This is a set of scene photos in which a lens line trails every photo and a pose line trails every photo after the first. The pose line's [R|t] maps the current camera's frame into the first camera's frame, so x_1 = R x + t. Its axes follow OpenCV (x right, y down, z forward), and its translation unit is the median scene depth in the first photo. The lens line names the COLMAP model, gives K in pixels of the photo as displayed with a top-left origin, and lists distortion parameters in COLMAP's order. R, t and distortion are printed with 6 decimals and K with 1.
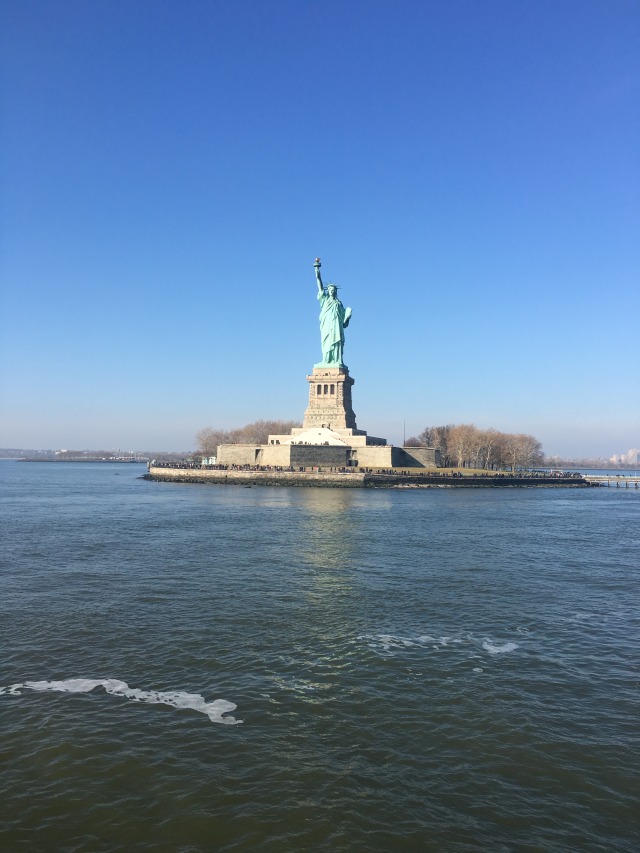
lens RADIAL K [[734.6, 0, 320.9], [0, 734.6, 427.3], [0, 0, 1]] dist [-0.008113, -0.000868]
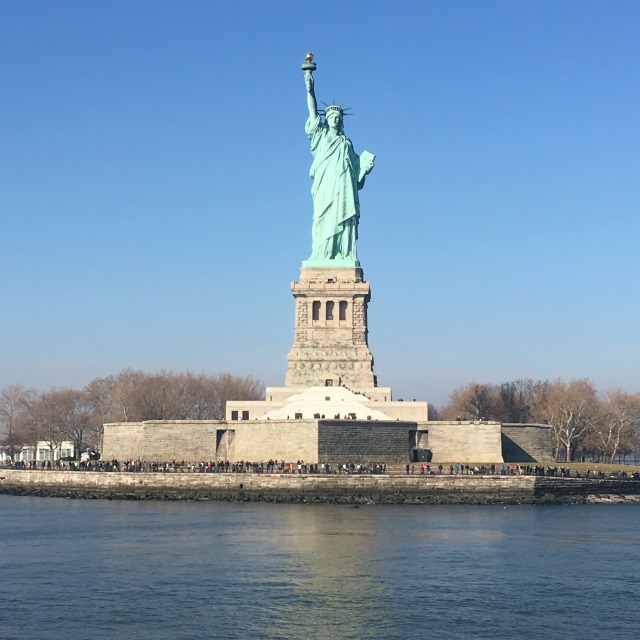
lens RADIAL K [[1412.6, 0, 318.8], [0, 1412.6, 314.0], [0, 0, 1]] dist [-0.030998, 0.000000]
pose [[0.976228, 0.010178, 0.216508, -0.212931], [0.000628, 0.998760, -0.049783, -0.000495], [-0.216746, 0.048736, 0.975011, 0.050425]]
